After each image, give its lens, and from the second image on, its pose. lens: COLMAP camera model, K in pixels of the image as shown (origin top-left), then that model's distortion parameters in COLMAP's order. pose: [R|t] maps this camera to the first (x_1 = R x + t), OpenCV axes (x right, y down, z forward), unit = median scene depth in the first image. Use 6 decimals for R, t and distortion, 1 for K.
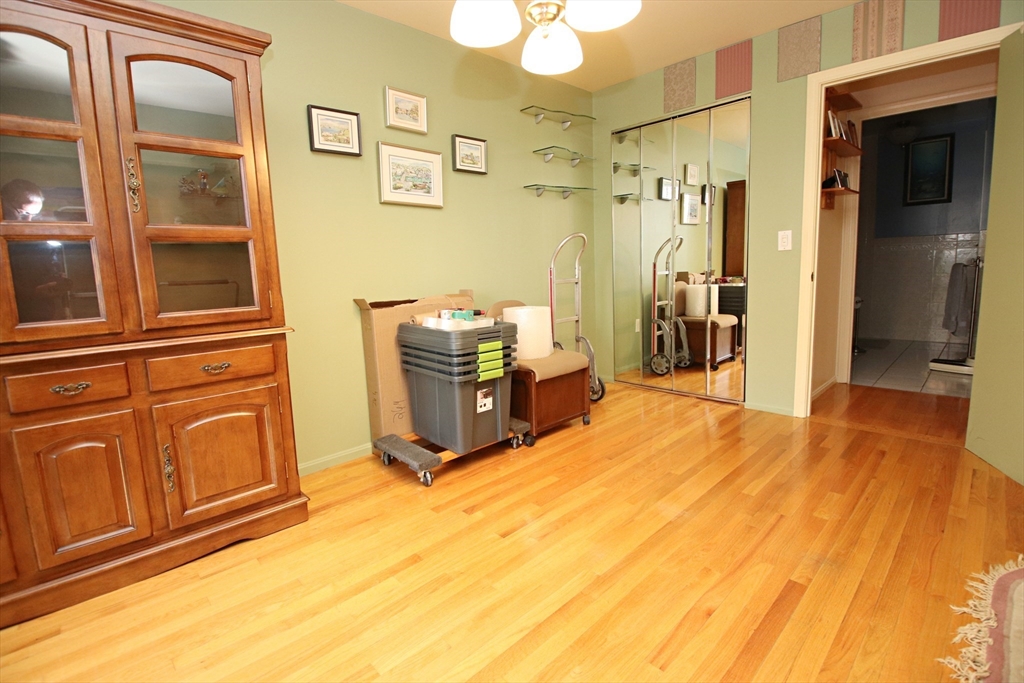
lens RADIAL K [[476.6, 0, 502.5], [0, 476.6, 331.5], [0, 0, 1]] dist [0.006280, -0.017444]
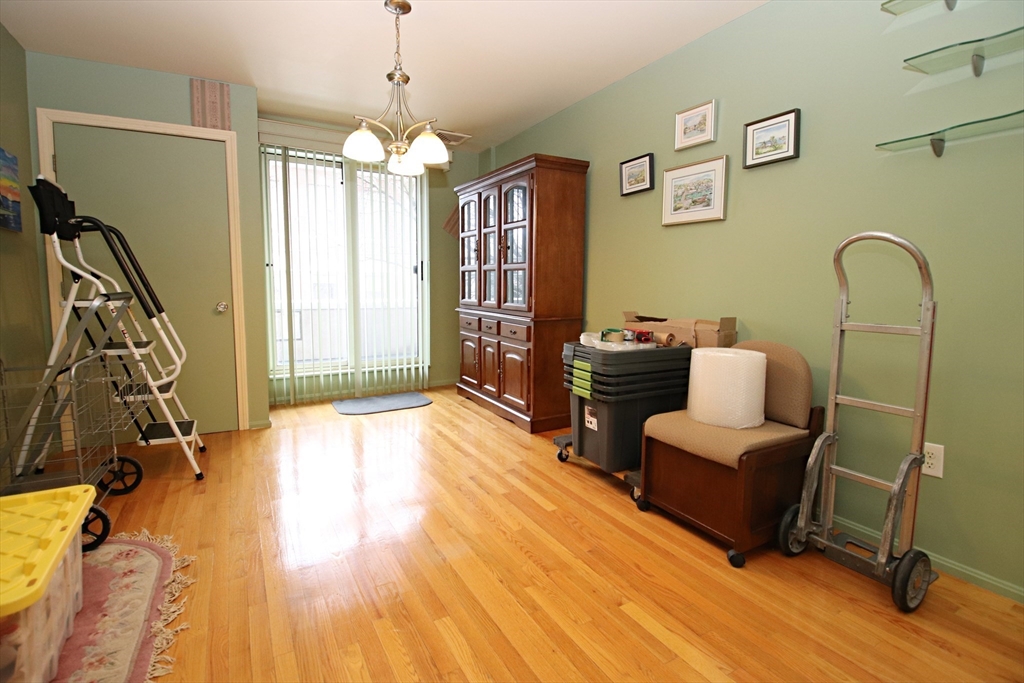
lens RADIAL K [[476.6, 0, 510.1], [0, 476.6, 327.6], [0, 0, 1]] dist [0.006280, -0.017444]
pose [[-0.240157, 0.127895, -0.962272, 0.895845], [-0.126787, 0.978659, 0.161715, -0.176724], [0.962419, 0.160841, -0.218816, 0.942935]]
